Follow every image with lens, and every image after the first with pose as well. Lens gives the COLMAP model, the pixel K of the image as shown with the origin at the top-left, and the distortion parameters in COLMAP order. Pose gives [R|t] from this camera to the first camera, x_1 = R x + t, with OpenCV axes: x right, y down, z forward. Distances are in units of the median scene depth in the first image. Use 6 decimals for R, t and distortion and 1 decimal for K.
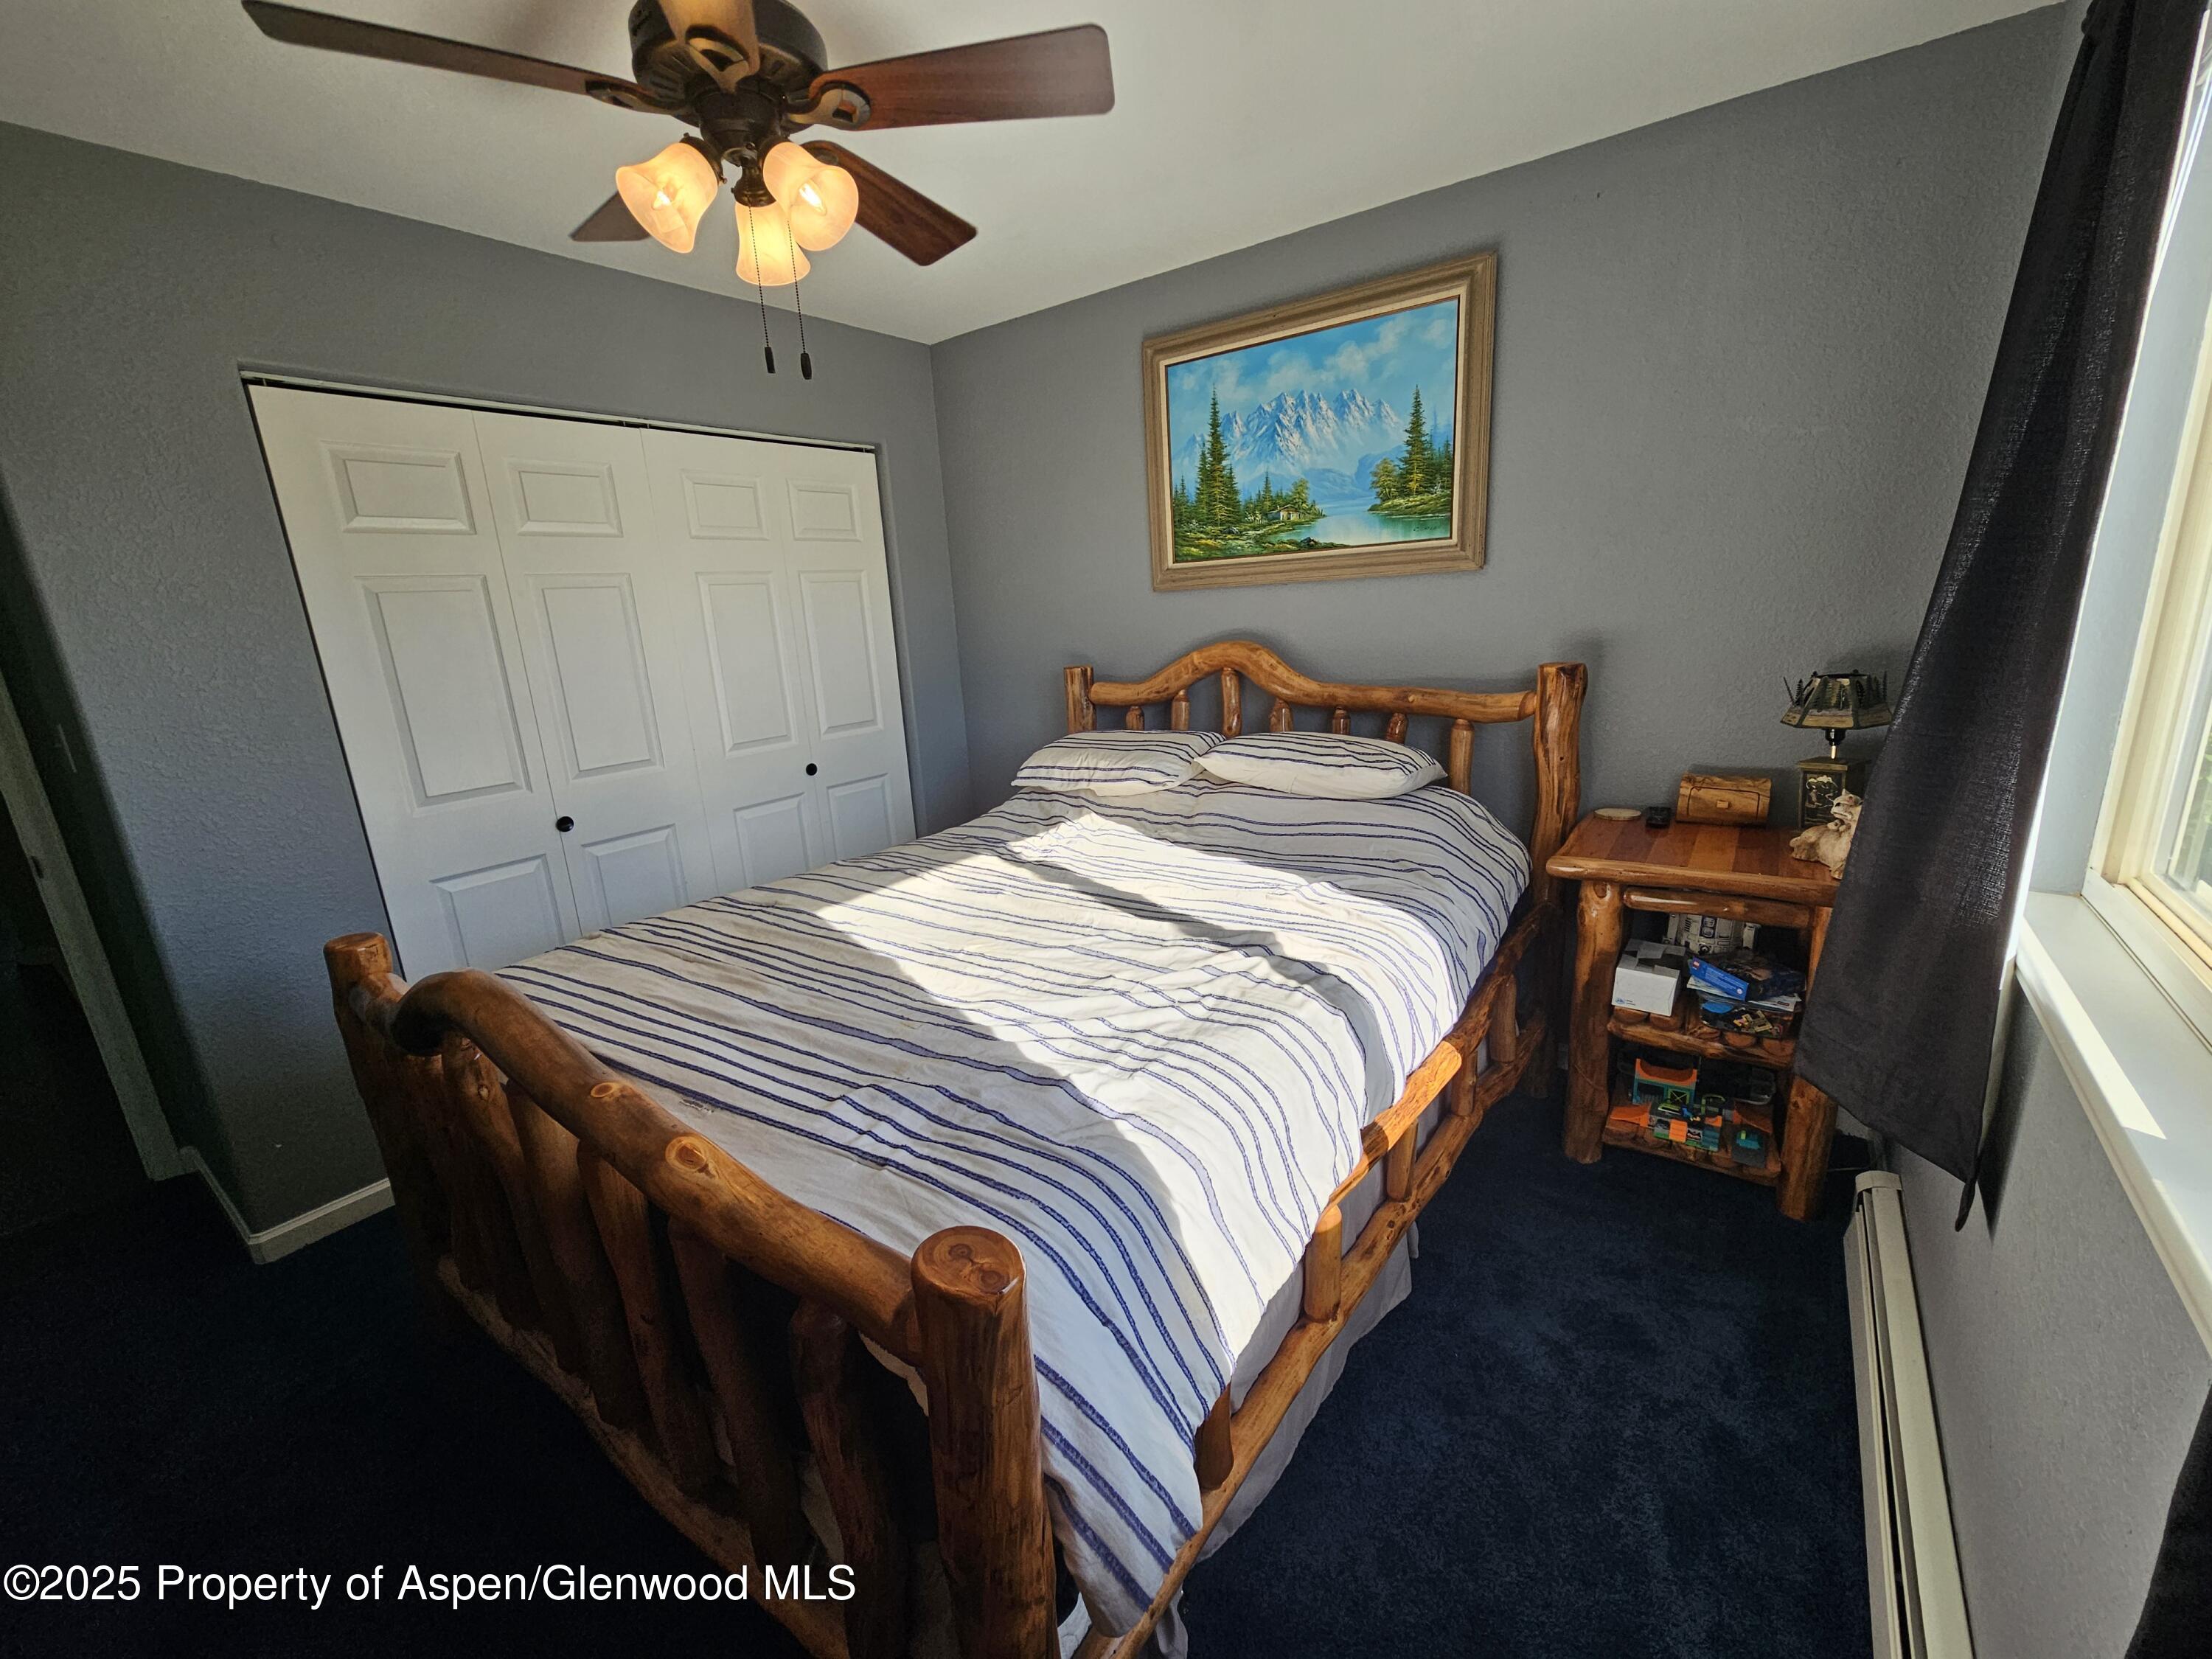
lens RADIAL K [[908.2, 0, 1093.0], [0, 908.2, 838.2], [0, 0, 1]] dist [0.000604, -0.000663]
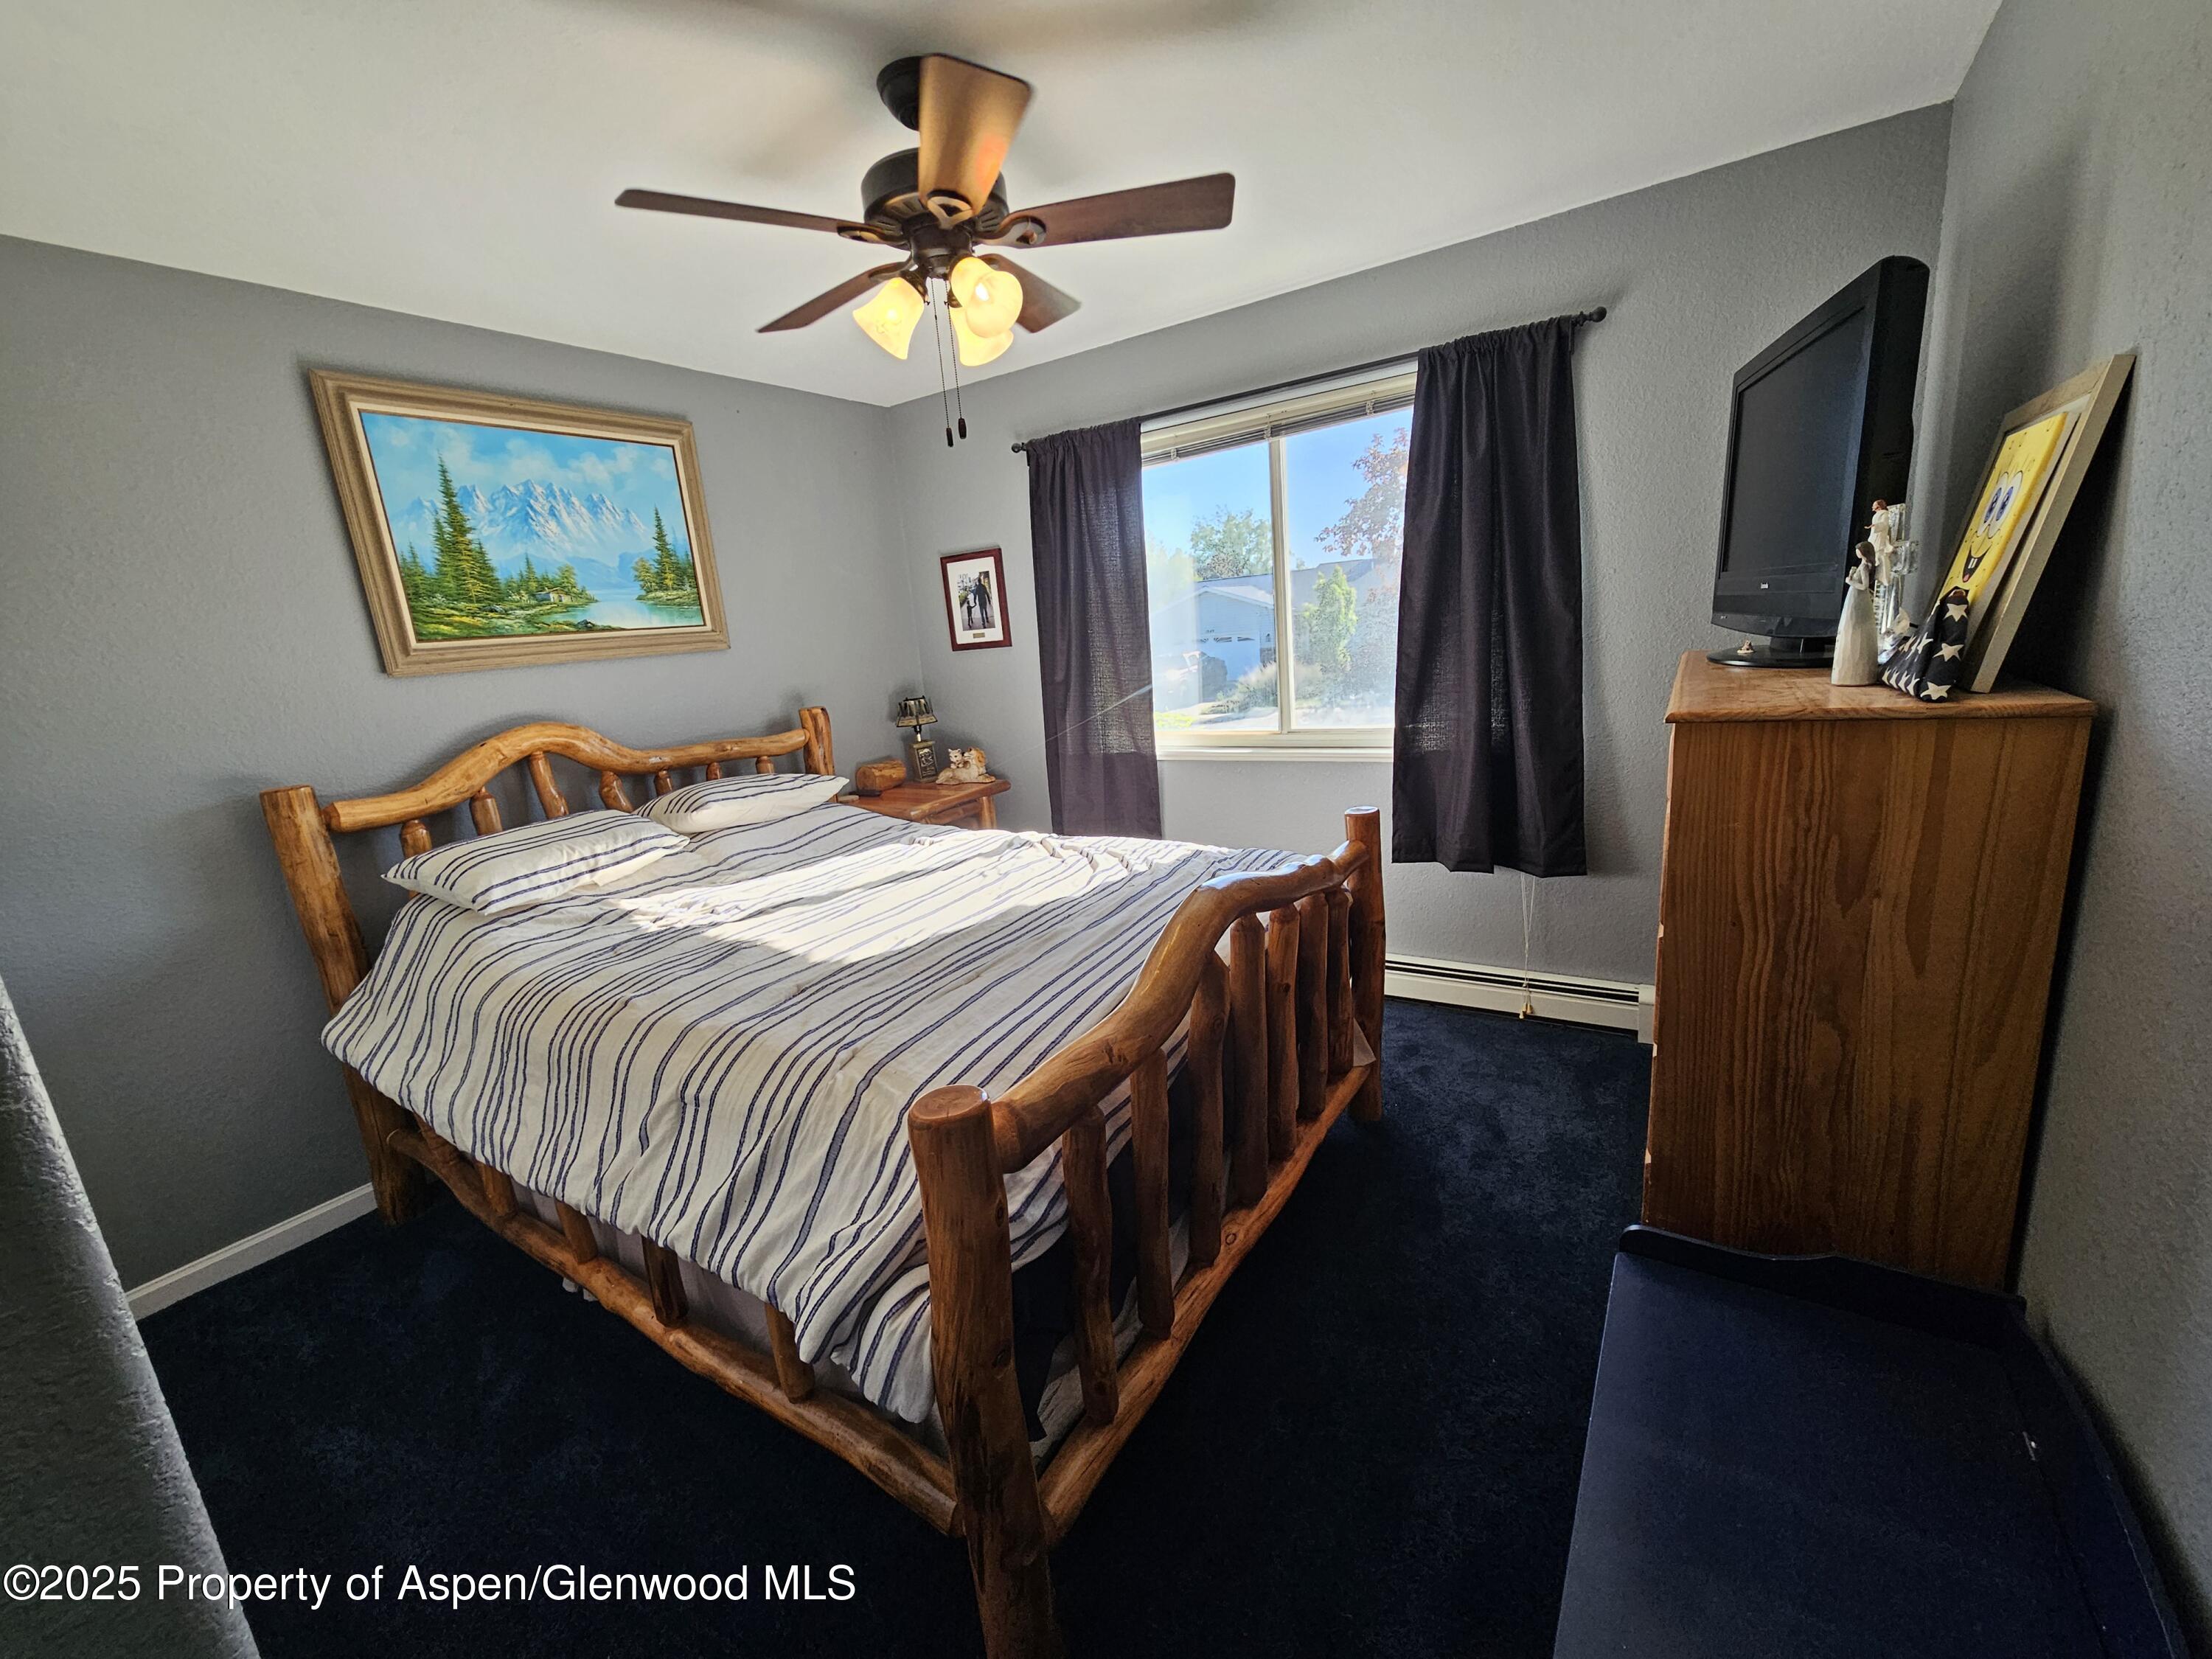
lens RADIAL K [[908.2, 0, 1093.0], [0, 908.2, 838.2], [0, 0, 1]] dist [0.000604, -0.000663]
pose [[-0.050274, -0.169205, 0.984298, -0.897755], [0.336537, 0.925037, 0.176206, -0.085711], [-0.940327, 0.340112, 0.010439, 0.533582]]
